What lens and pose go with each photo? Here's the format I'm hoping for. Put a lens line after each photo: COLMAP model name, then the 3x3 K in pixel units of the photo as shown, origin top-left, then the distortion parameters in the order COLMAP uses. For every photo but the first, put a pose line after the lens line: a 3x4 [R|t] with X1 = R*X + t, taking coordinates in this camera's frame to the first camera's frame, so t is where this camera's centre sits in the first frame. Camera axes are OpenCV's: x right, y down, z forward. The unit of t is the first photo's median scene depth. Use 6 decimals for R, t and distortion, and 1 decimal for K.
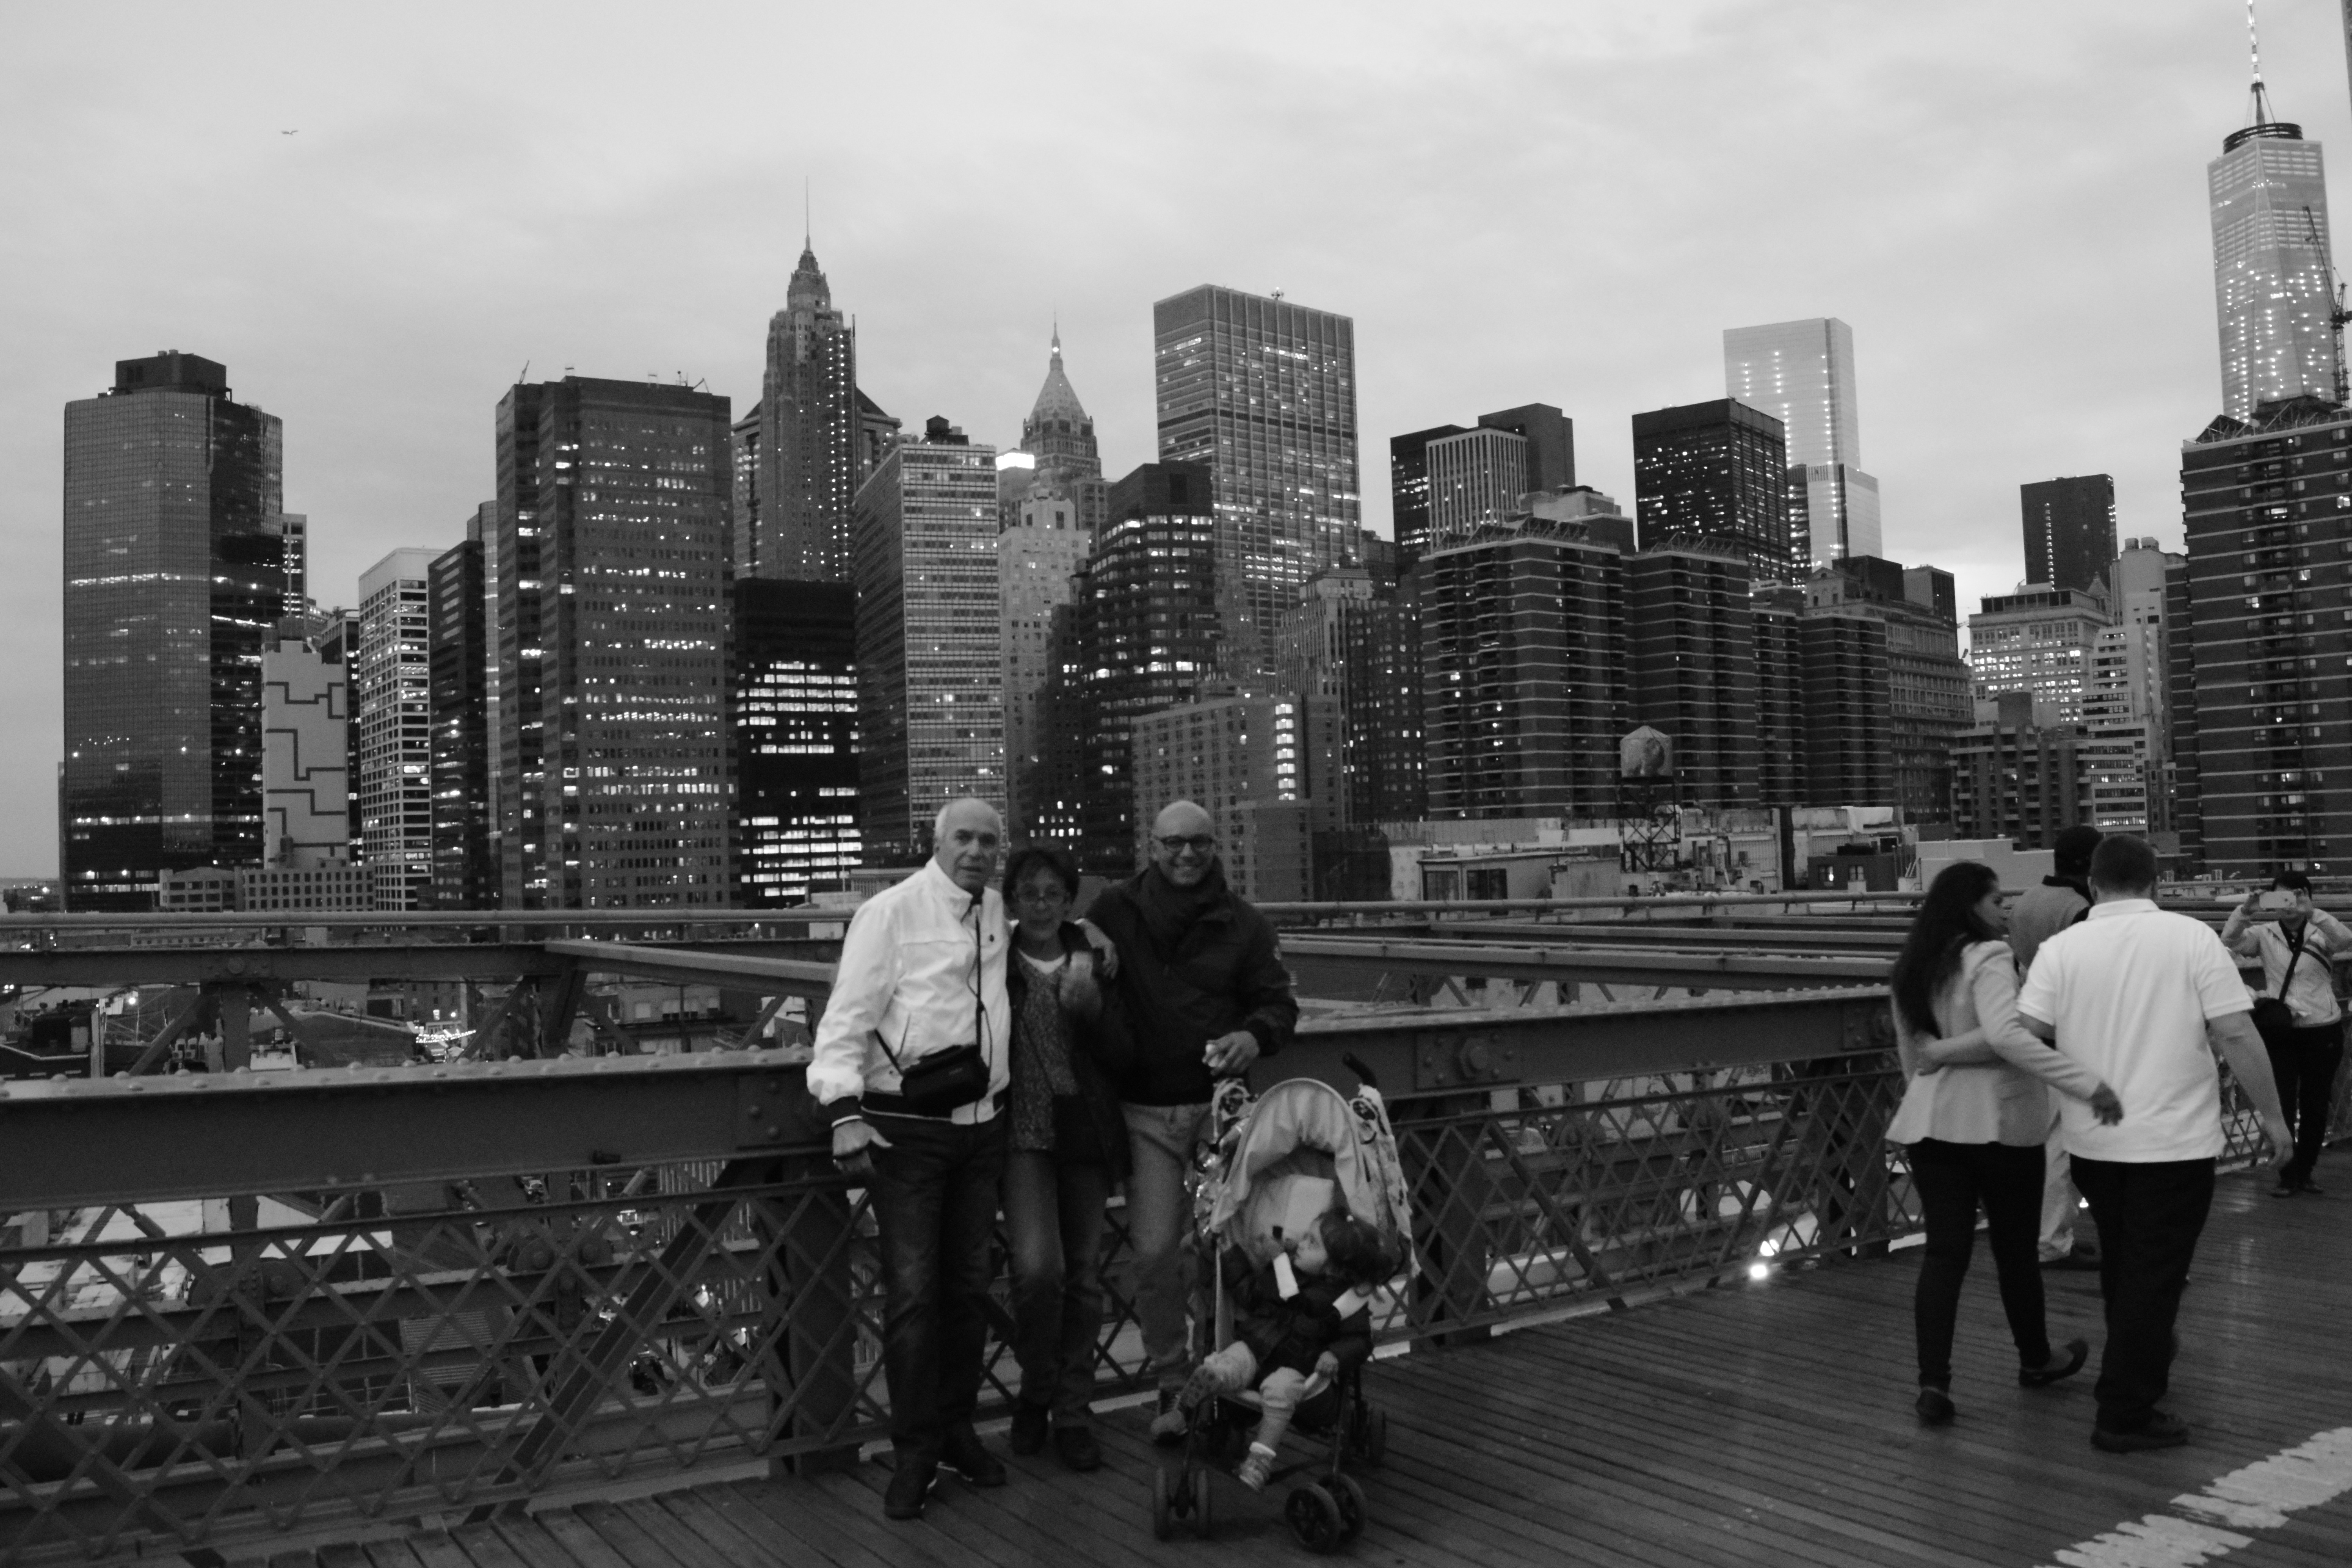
lens RADIAL K [[1856.3, 0, 1176.0], [0, 1856.3, 784.0], [0, 0, 1]] dist [-0.091957, 0.016428]
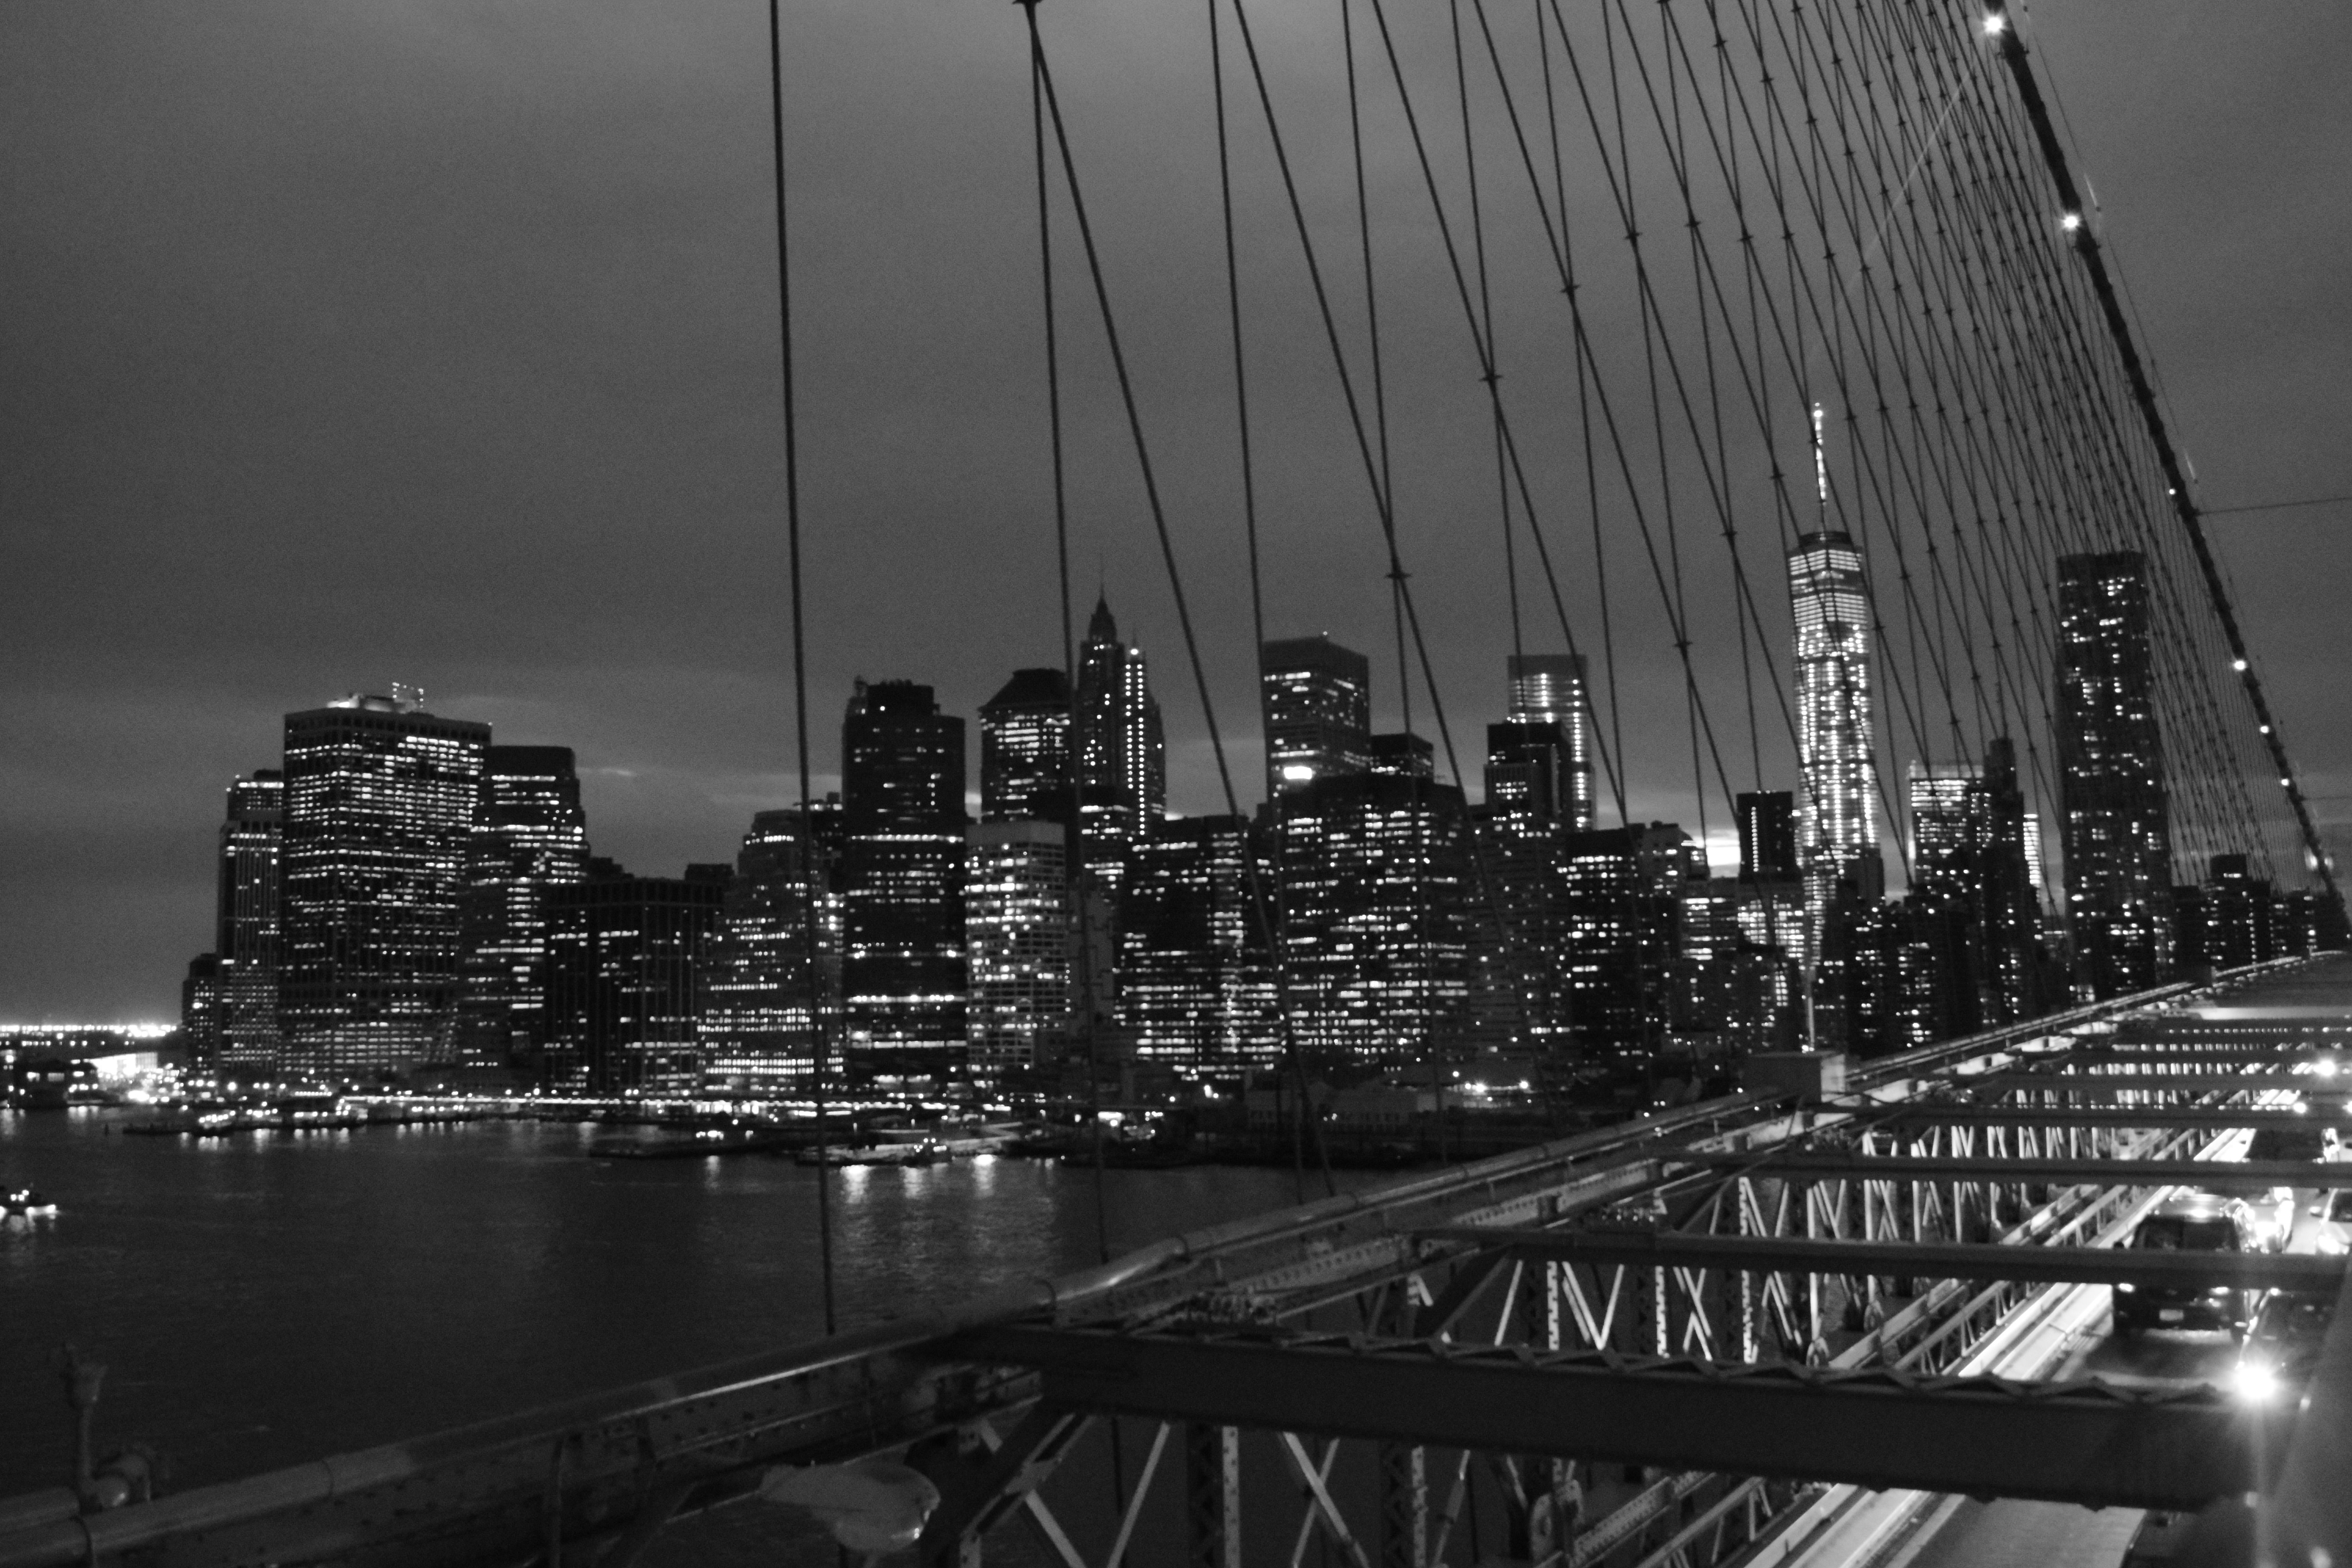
lens RADIAL K [[2197.8, 0, 1176.0], [0, 2197.8, 784.0], [0, 0, 1]] dist [-0.071548, -0.003143]
pose [[0.917040, 0.061061, 0.394093, -1.160248], [-0.028447, 0.995707, -0.088082, -0.003449], [-0.397780, 0.069564, 0.914840, -0.799252]]
